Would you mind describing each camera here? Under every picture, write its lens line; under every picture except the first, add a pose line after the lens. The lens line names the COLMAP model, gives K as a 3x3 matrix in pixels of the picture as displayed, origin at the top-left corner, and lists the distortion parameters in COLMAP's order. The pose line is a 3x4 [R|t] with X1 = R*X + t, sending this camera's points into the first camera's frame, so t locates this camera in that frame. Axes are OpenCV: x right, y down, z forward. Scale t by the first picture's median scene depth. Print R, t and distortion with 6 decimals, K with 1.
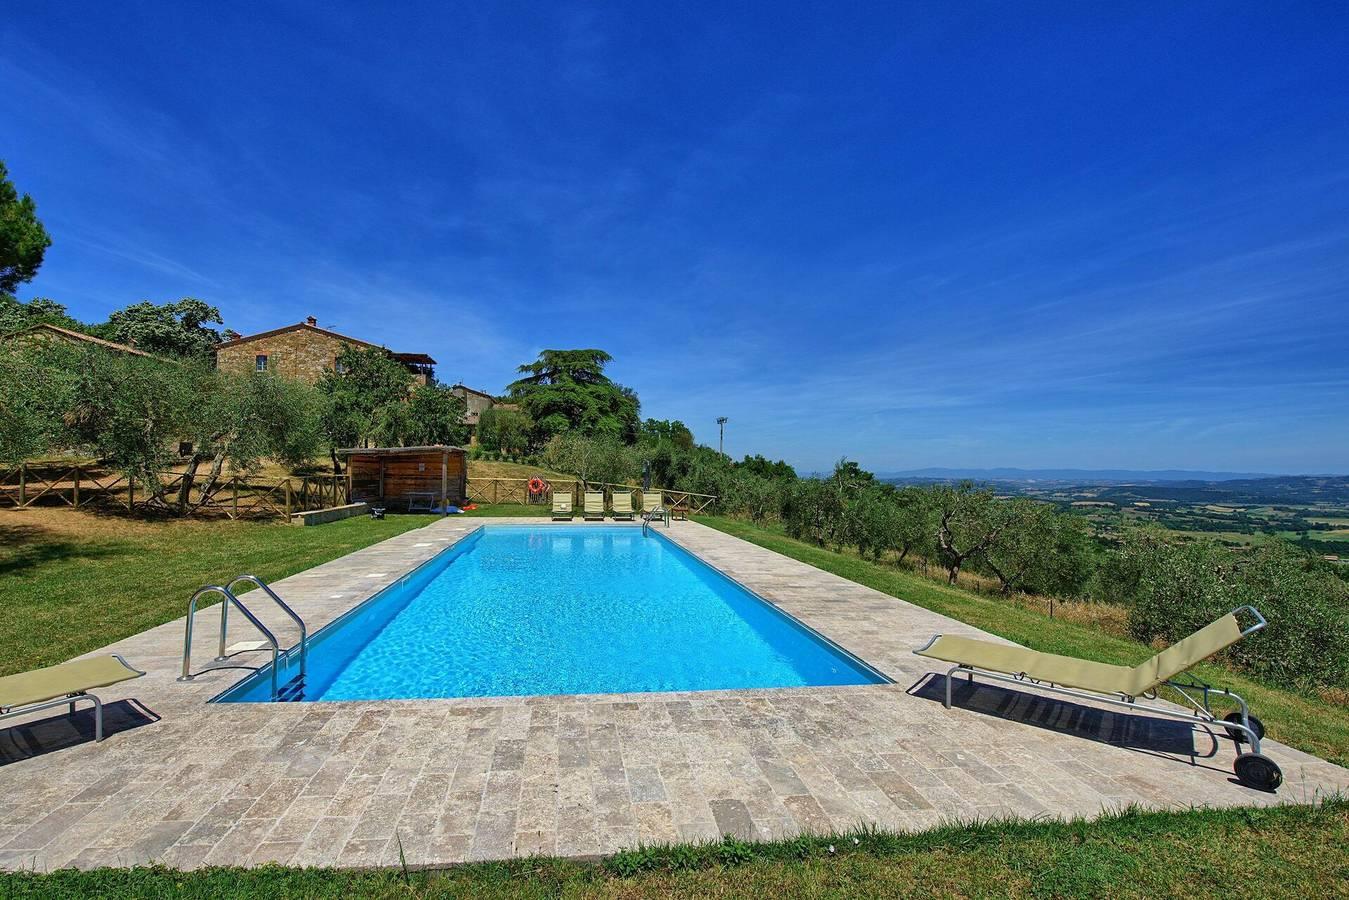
lens RADIAL K [[595.4, 0, 603.8], [0, 595.4, 479.9], [0, 0, 1]] dist [-0.013097, -0.002672]
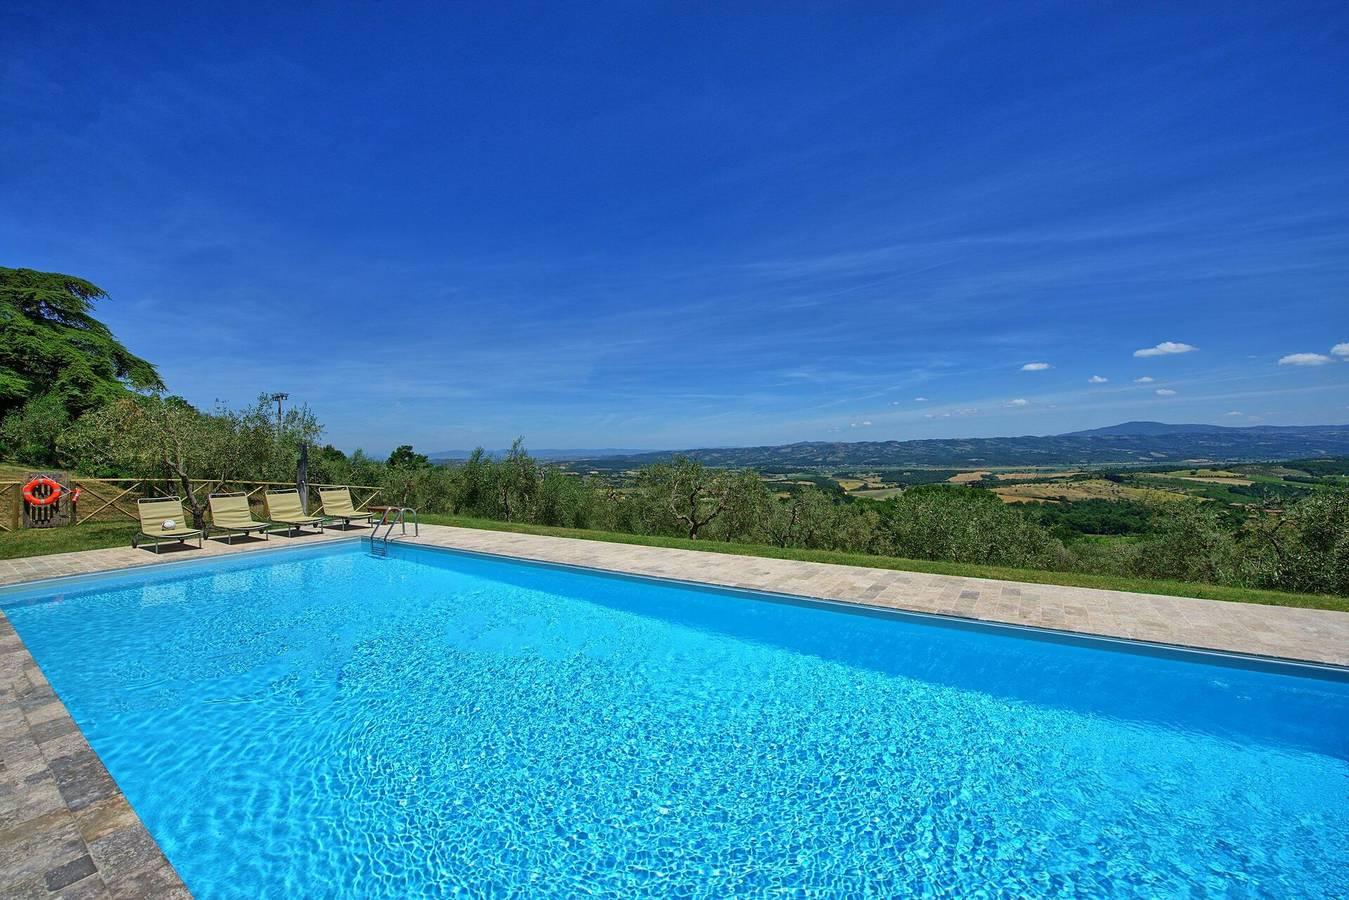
lens RADIAL K [[546.5, 0, 673.3], [0, 546.5, 461.6], [0, 0, 1]] dist [-0.014786, -0.002794]
pose [[0.617435, -0.036334, 0.785782, -0.065208], [0.037748, 0.999150, 0.016539, -0.001965], [-0.785716, 0.019450, 0.618282, 0.120496]]
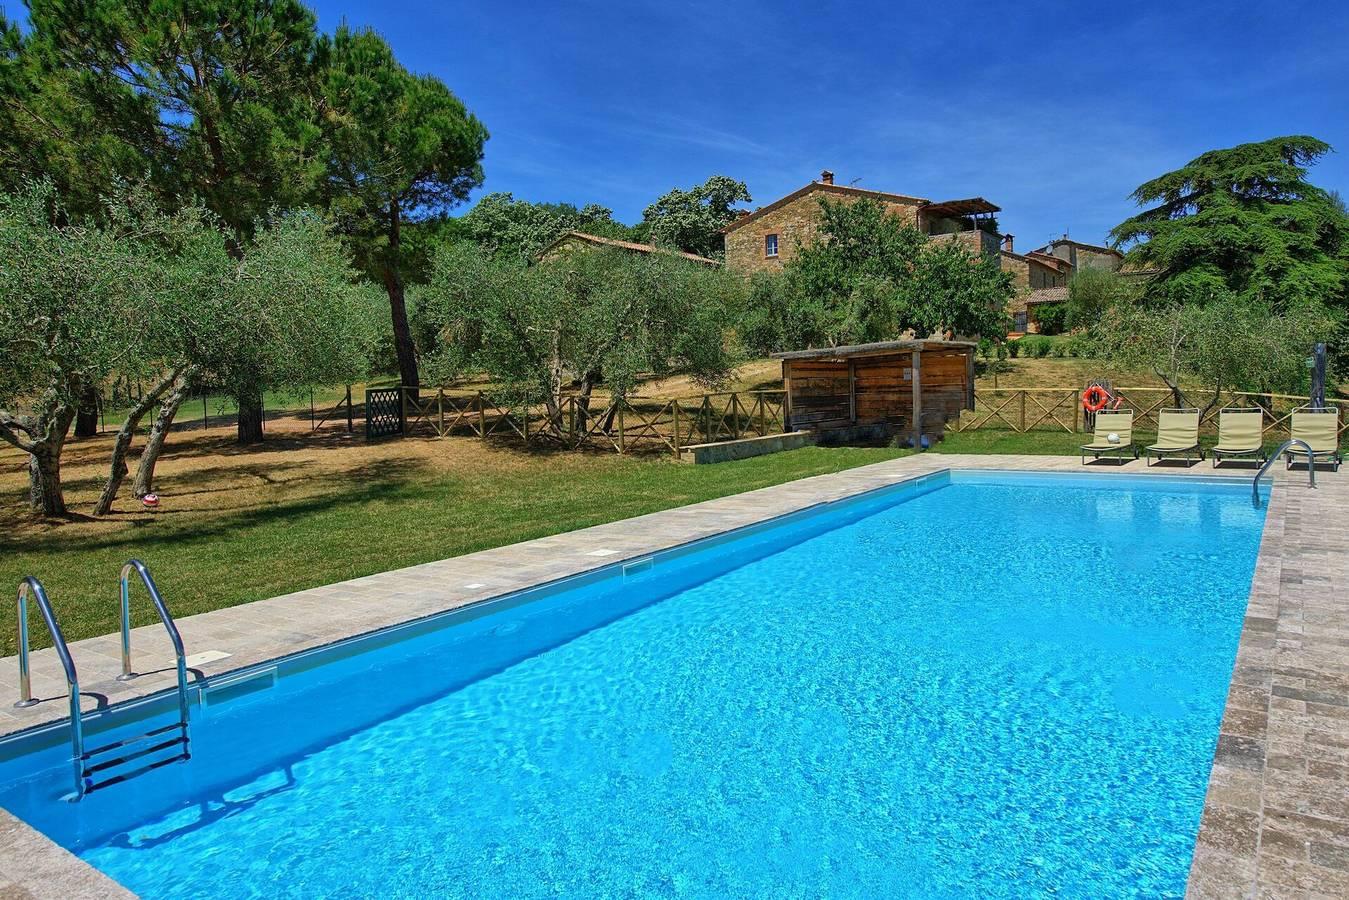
lens RADIAL K [[848.8, 0, 709.4], [0, 848.8, 468.9], [0, 0, 1]] dist [-0.009063, -0.003747]
pose [[0.785145, 0.029239, -0.618621, 0.047175], [0.028402, 0.996134, 0.083128, -0.000728], [0.618660, -0.082838, 0.781280, 0.061473]]
